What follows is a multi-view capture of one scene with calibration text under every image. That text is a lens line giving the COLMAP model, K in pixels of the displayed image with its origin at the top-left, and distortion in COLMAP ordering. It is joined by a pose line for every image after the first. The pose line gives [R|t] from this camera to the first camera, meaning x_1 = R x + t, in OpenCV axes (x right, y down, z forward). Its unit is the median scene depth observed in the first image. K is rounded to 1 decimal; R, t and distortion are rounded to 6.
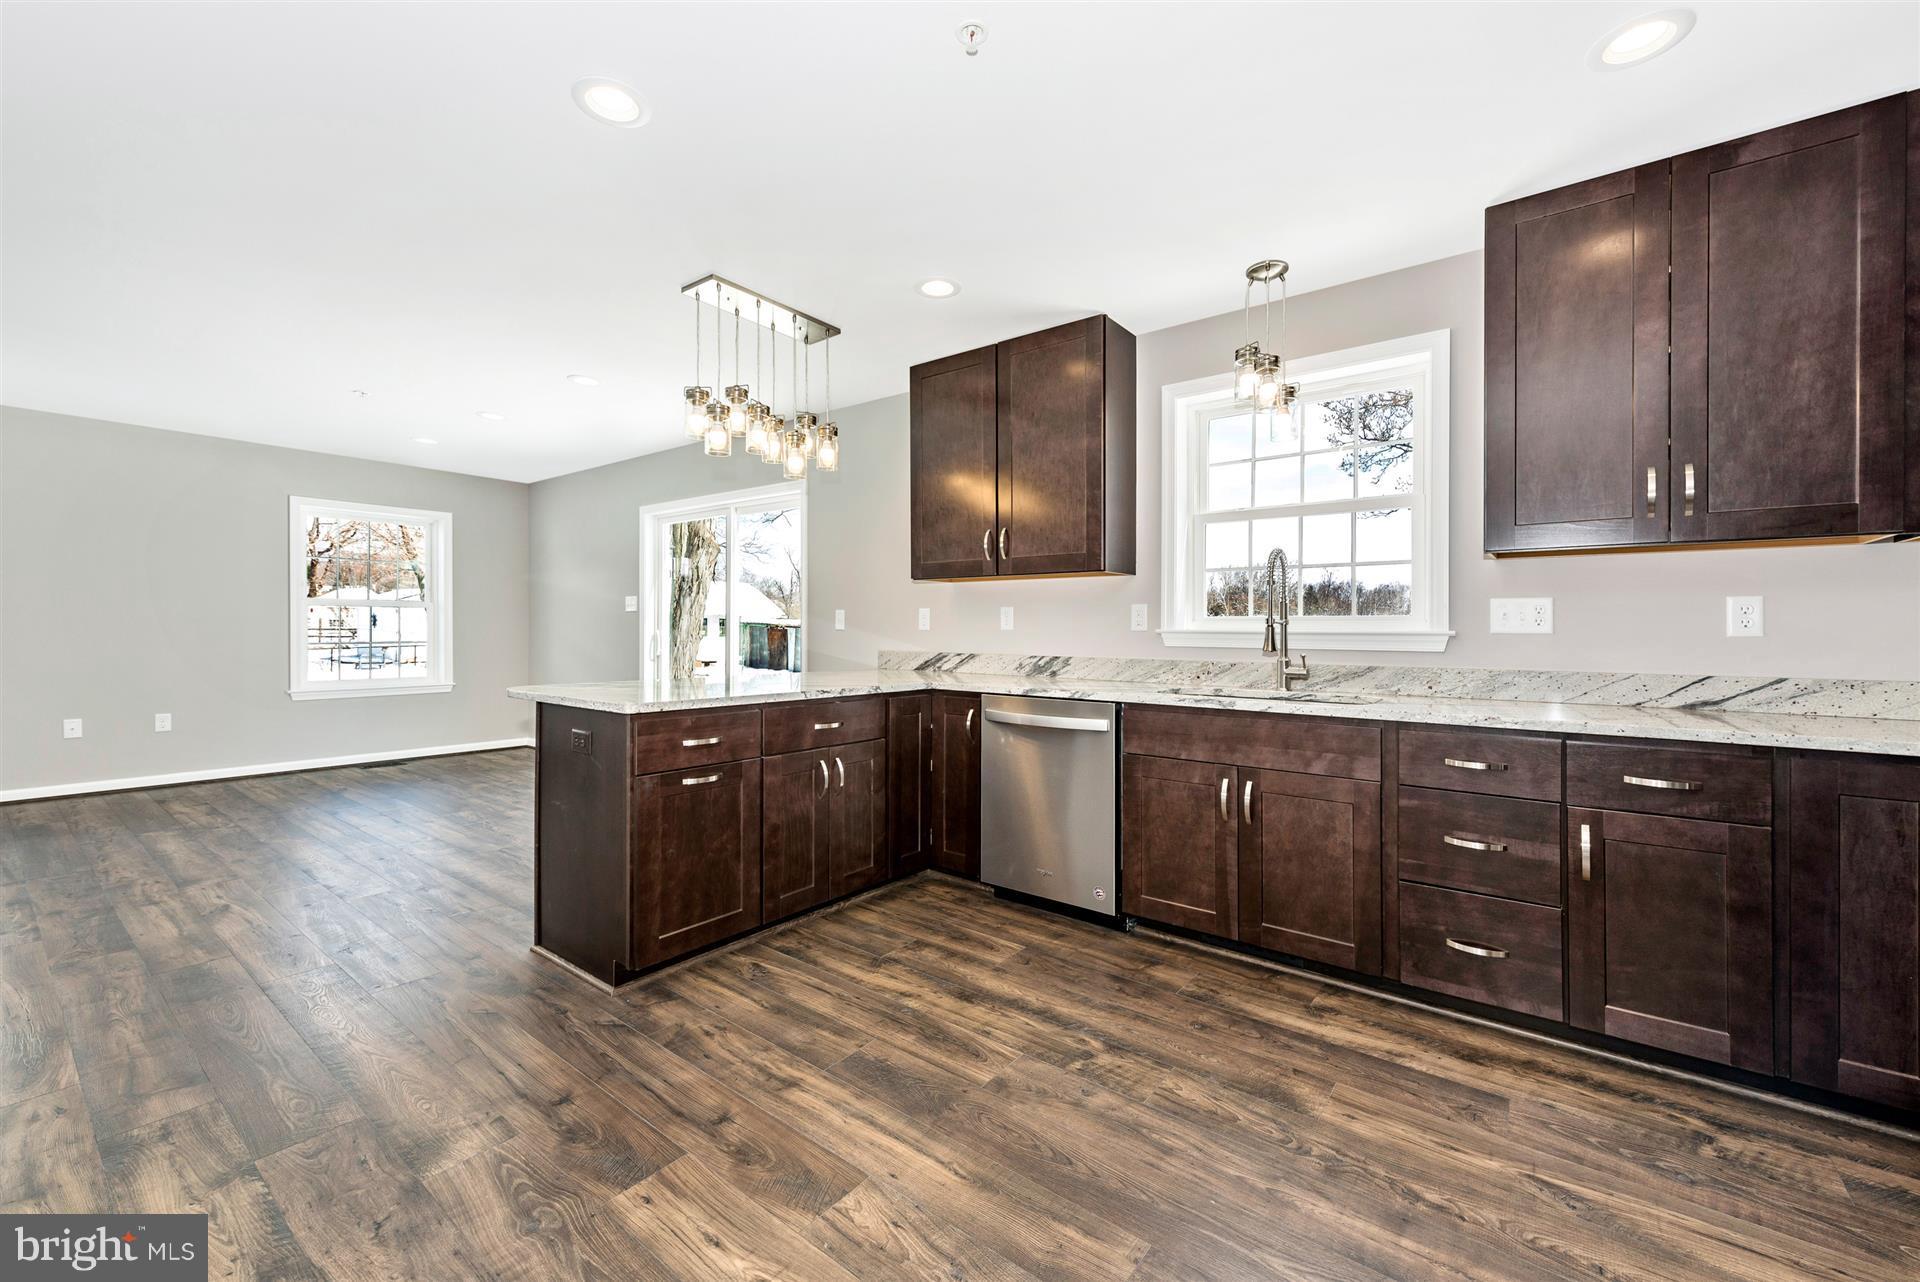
lens RADIAL K [[757.0, 0, 965.3], [0, 757.0, 631.7], [0, 0, 1]] dist [0.013077, -0.000041]
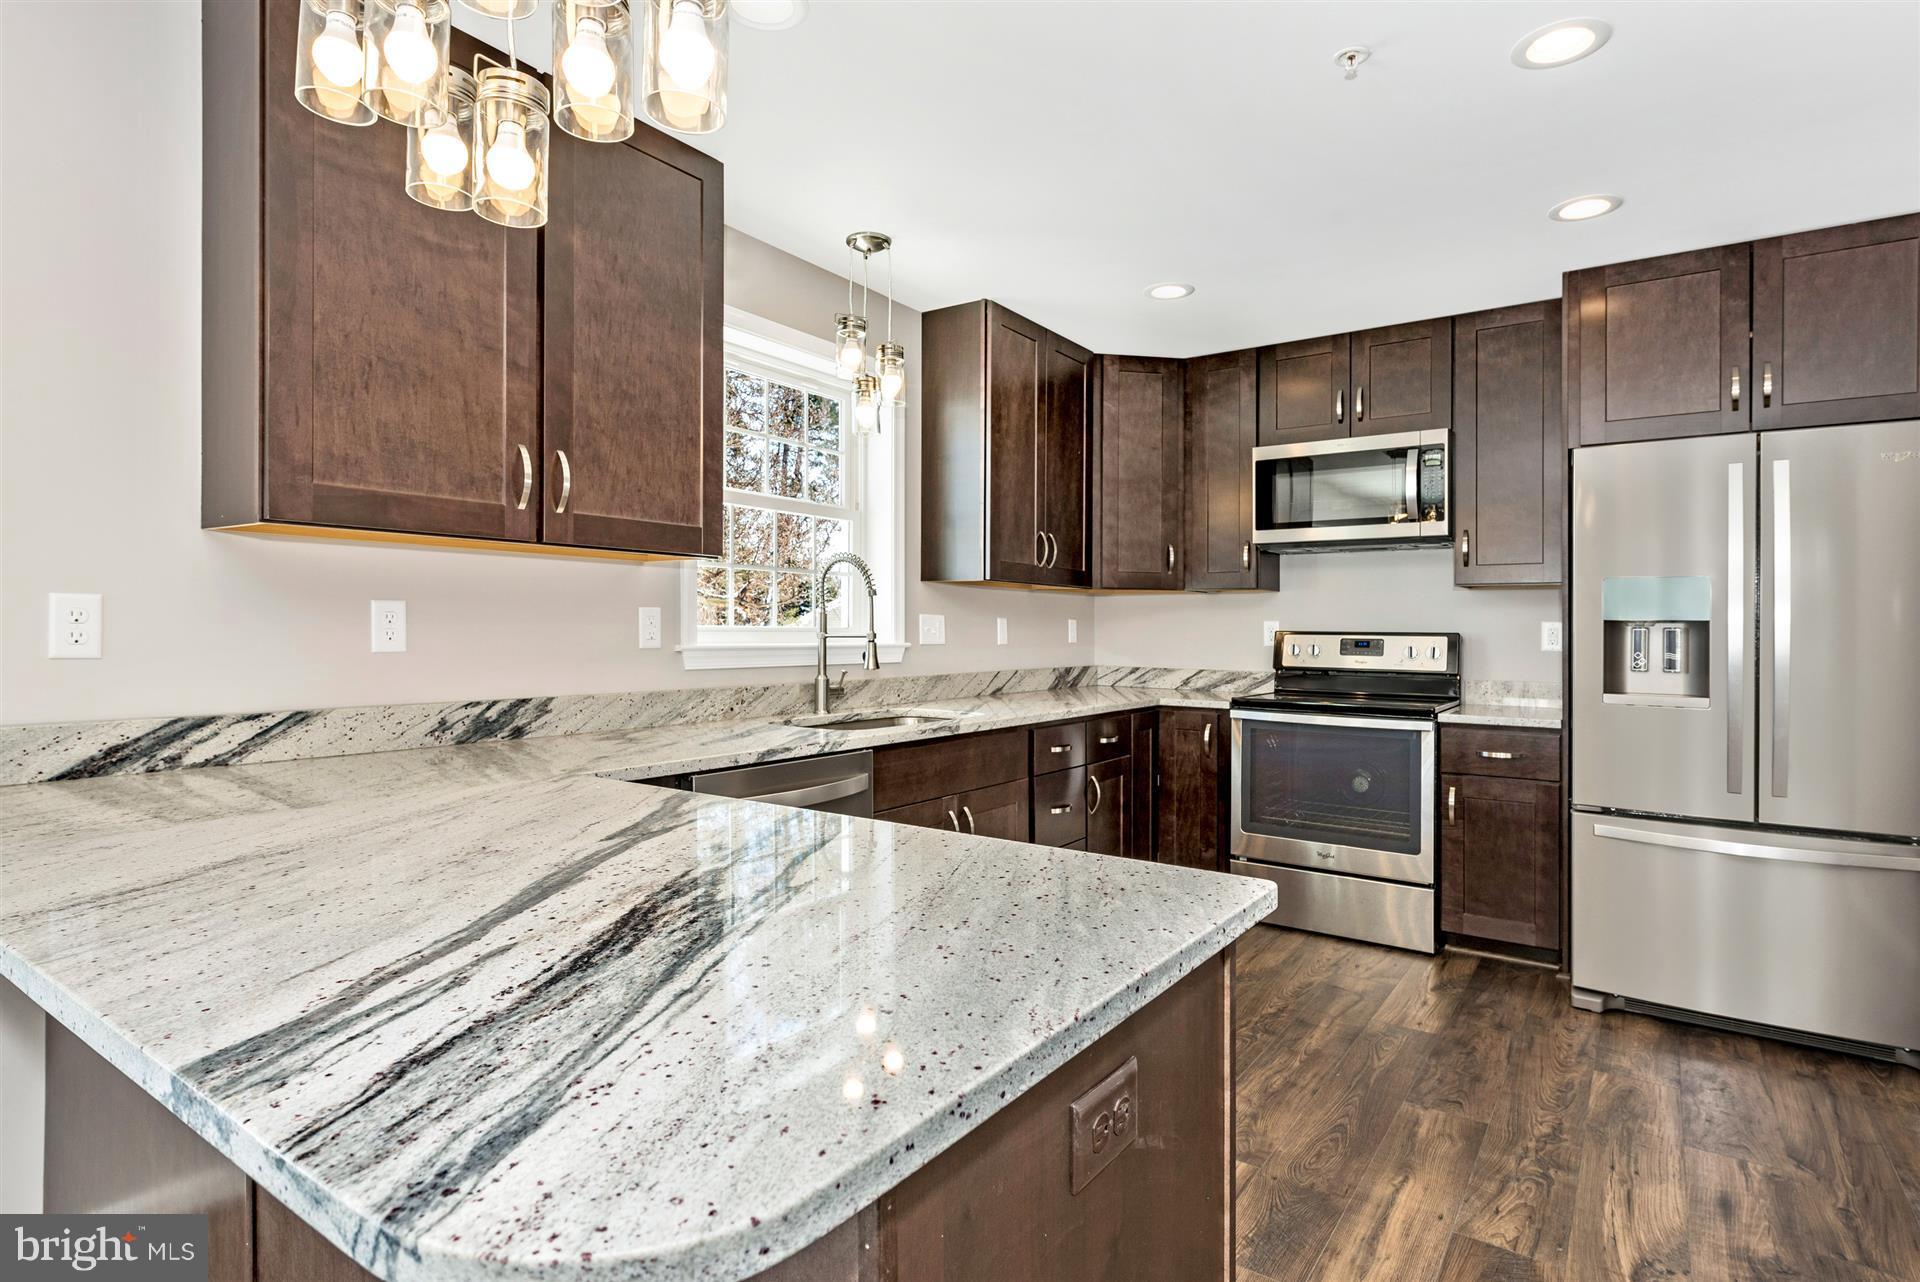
lens RADIAL K [[966.8, 0, 958.2], [0, 966.8, 624.1], [0, 0, 1]] dist [0.003045, 0.000698]
pose [[-0.026728, -0.002874, 0.999639, -1.036135], [-0.006463, 0.999975, 0.002702, -0.043822], [-0.999622, -0.006388, -0.026746, 1.293084]]
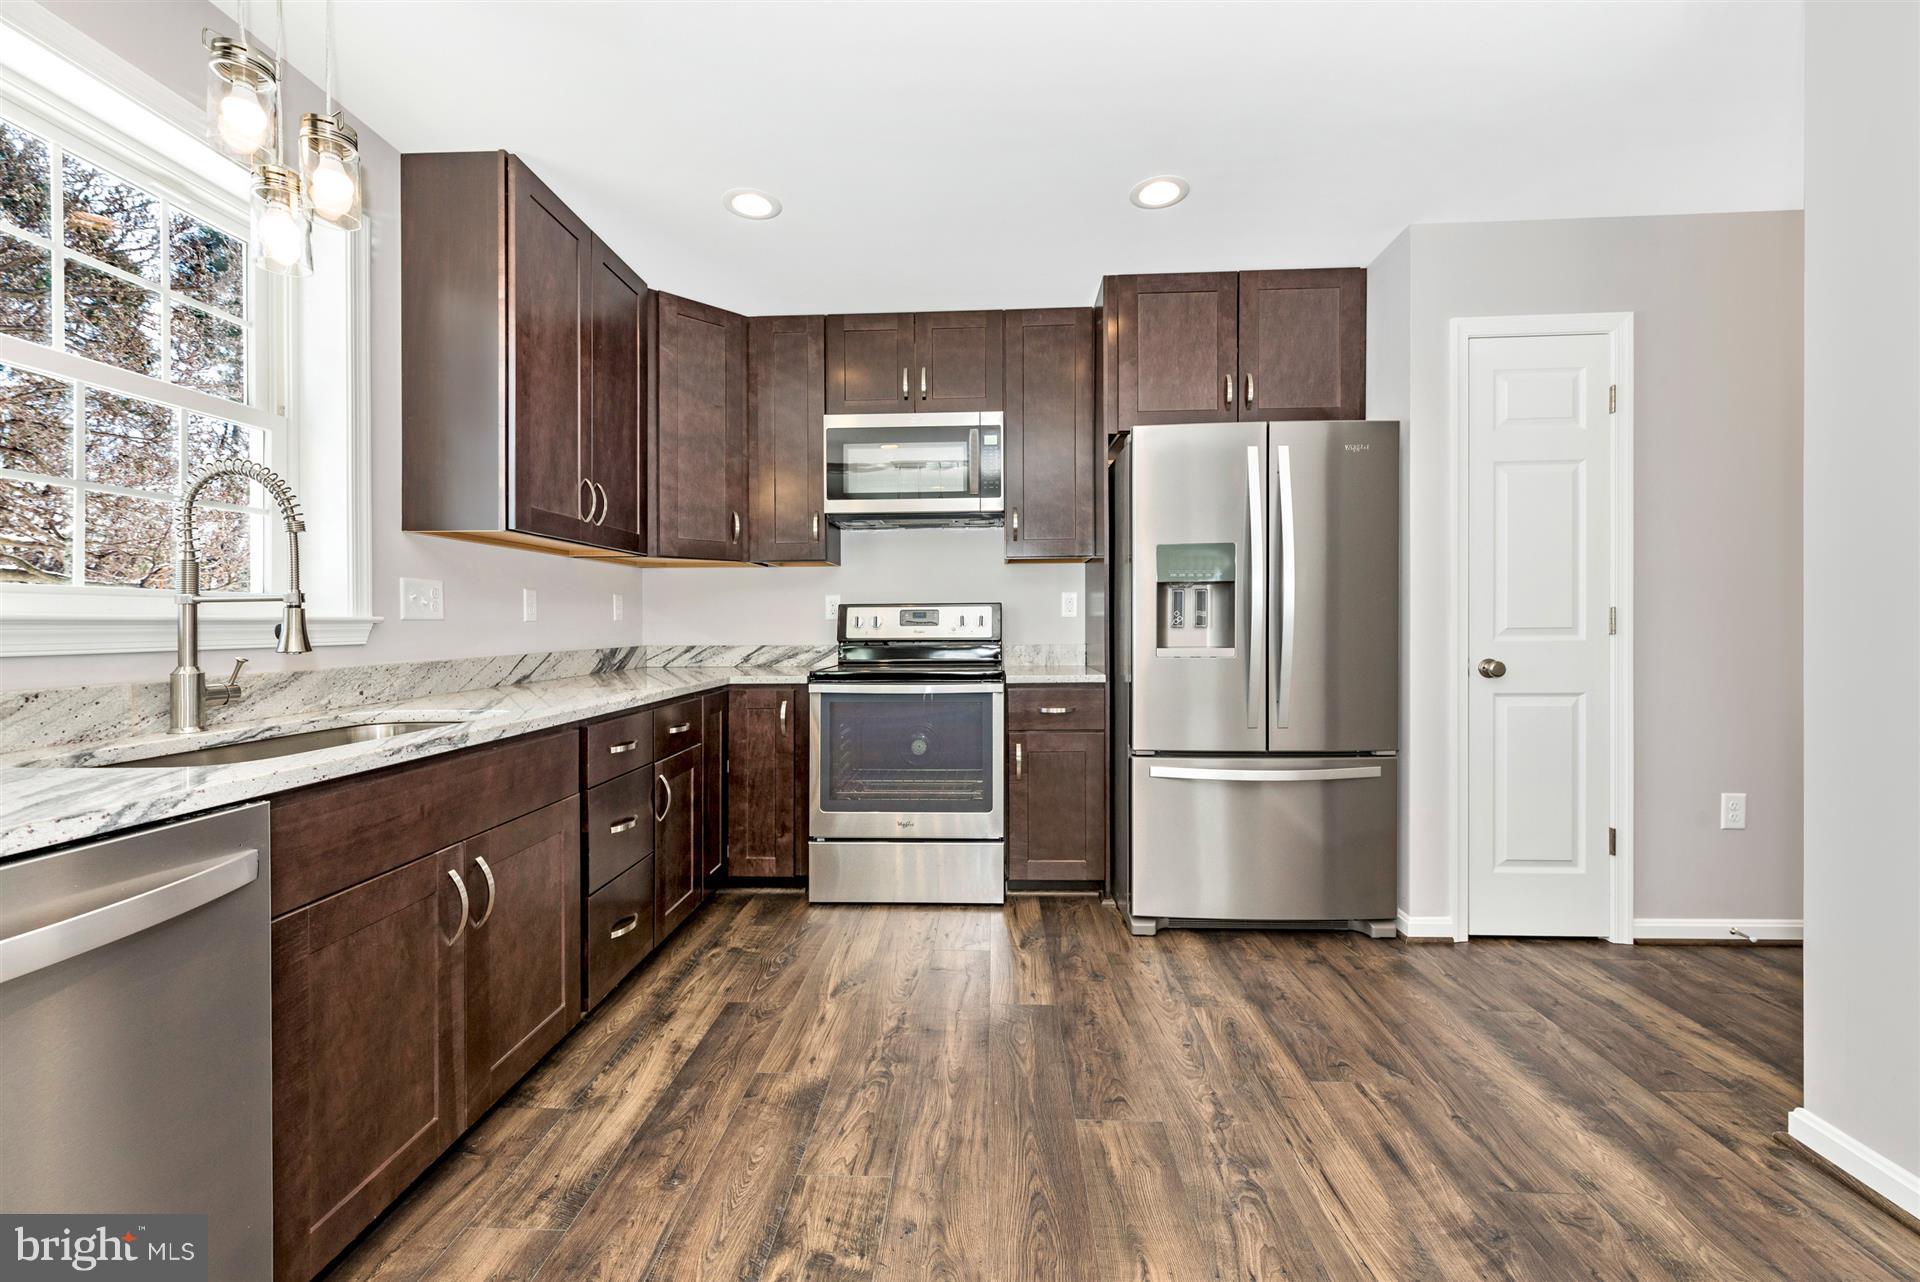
lens RADIAL K [[758.8, 0, 957.4], [0, 758.8, 605.8], [0, 0, 1]] dist [0.007513, -0.000083]
pose [[-0.563030, 0.015532, 0.826291, -0.458475], [0.007570, 0.999878, -0.013638, 0.003250], [-0.826402, -0.001424, -0.563079, 1.273493]]
